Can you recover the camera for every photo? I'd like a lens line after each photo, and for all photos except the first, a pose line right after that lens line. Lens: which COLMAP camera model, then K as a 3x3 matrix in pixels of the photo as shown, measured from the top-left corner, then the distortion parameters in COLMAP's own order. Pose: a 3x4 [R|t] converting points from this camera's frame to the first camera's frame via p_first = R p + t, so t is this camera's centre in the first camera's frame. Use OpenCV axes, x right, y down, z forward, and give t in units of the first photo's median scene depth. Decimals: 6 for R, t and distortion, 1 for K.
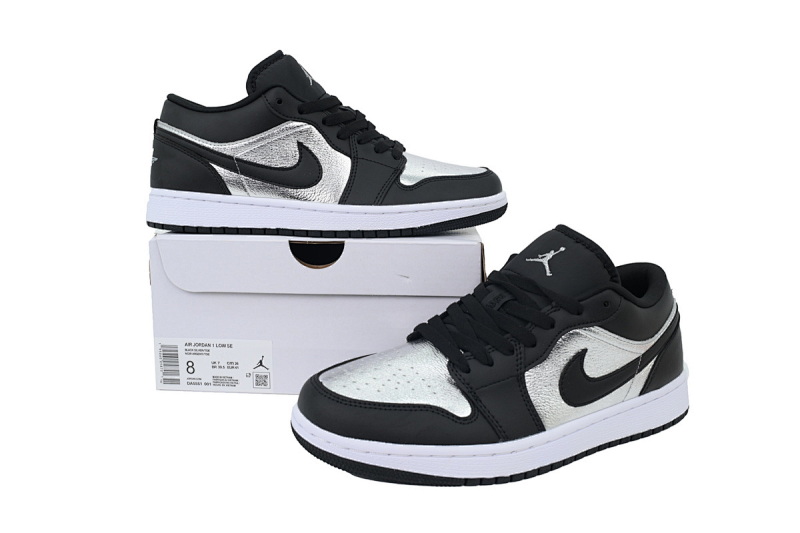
lens RADIAL K [[648.9, 0, 400.0], [0, 648.9, 266.5], [0, 0, 1]] dist [-0.000246, 0.000417]
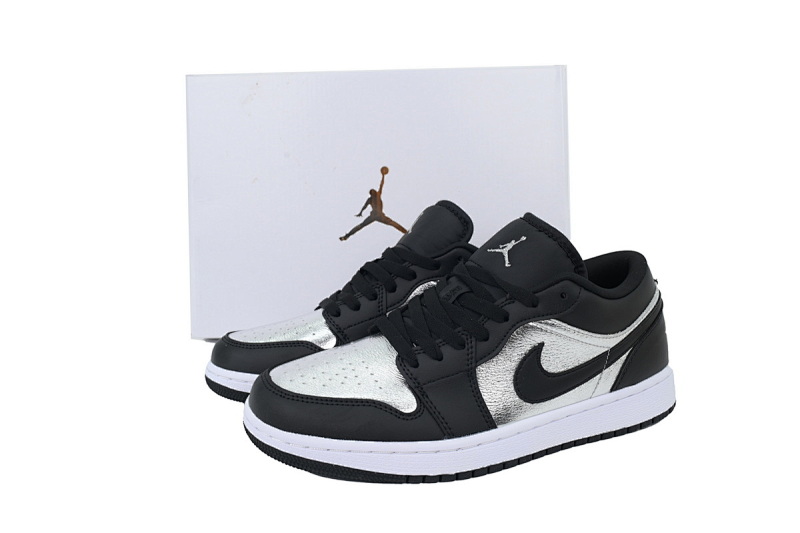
lens RADIAL K [[648.9, 0, 400.0], [0, 648.9, 266.5], [0, 0, 1]] dist [-0.000246, 0.000417]
pose [[0.993420, -0.014220, -0.113642, 0.189745], [0.015434, 0.999833, 0.009810, 0.002353], [0.113484, -0.011500, 0.993473, 0.030387]]
